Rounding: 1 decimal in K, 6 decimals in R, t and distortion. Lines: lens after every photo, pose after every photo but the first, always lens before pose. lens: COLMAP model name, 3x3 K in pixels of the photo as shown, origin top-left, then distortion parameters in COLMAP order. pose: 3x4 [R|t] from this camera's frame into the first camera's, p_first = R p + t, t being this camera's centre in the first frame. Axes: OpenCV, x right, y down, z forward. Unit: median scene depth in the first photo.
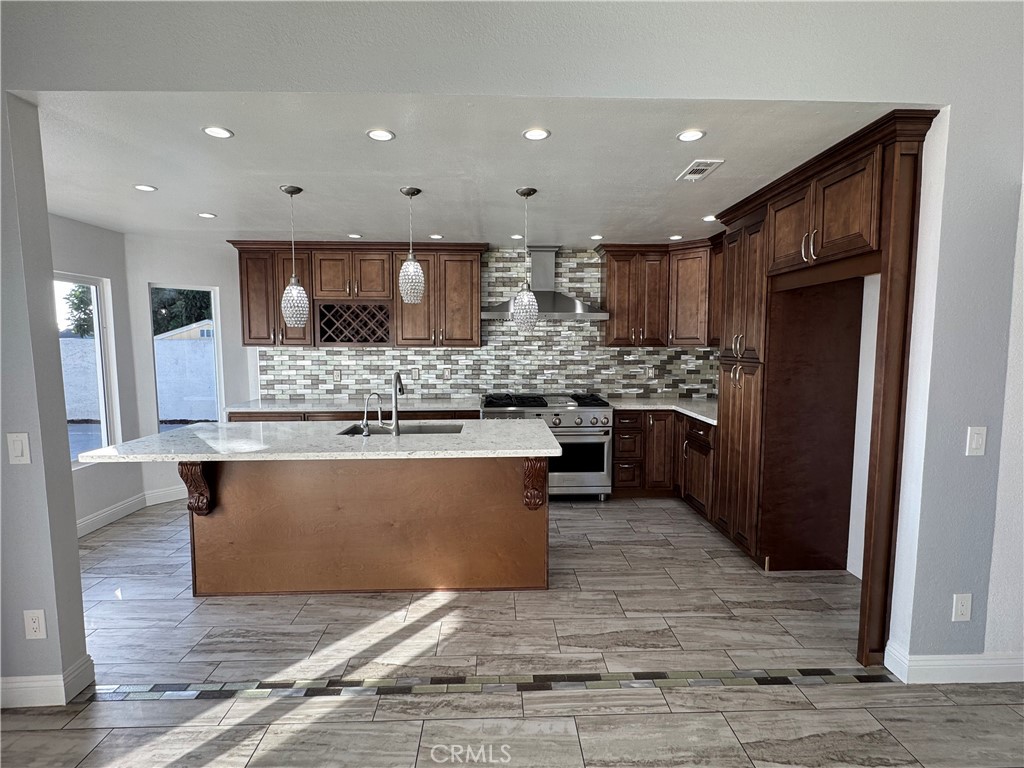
lens RADIAL K [[502.0, 0, 508.1], [0, 502.0, 383.2], [0, 0, 1]] dist [-0.001672, 0.000602]
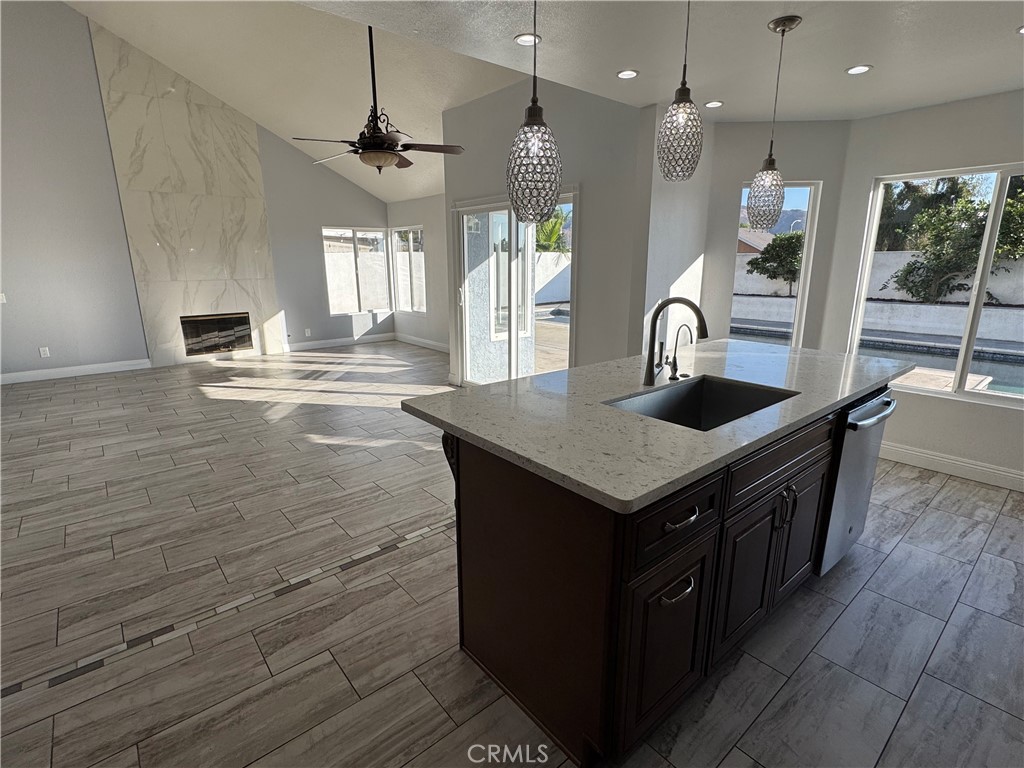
lens RADIAL K [[502.0, 0, 512.7], [0, 502.0, 382.9], [0, 0, 1]] dist [-0.001672, 0.000602]
pose [[-0.779787, 0.151795, -0.607364, 0.229622], [-0.047354, 0.953079, 0.298995, -0.065140], [0.624252, 0.261914, -0.736010, 0.896592]]
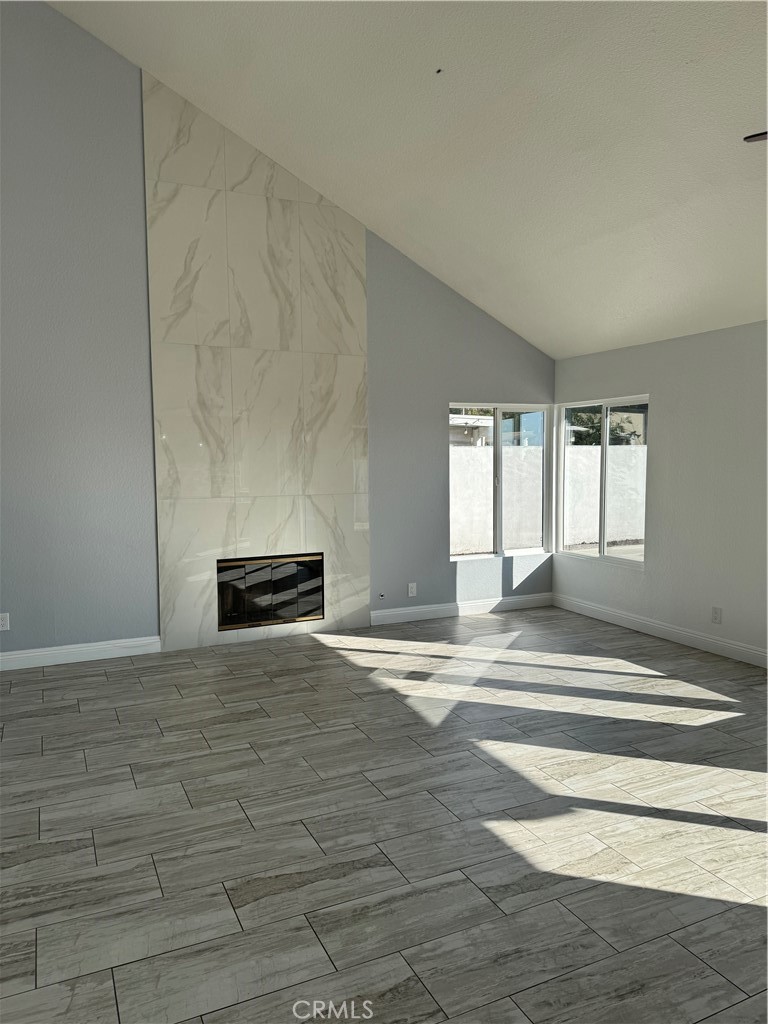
lens RADIAL K [[730.9, 0, 384.5], [0, 730.9, 511.7], [0, 0, 1]] dist [0.071768, -0.059938]
pose [[-0.917947, 0.032670, -0.395357, 0.232096], [-0.029335, 0.988284, 0.149777, -0.063640], [0.395618, 0.149085, -0.906234, 0.872512]]
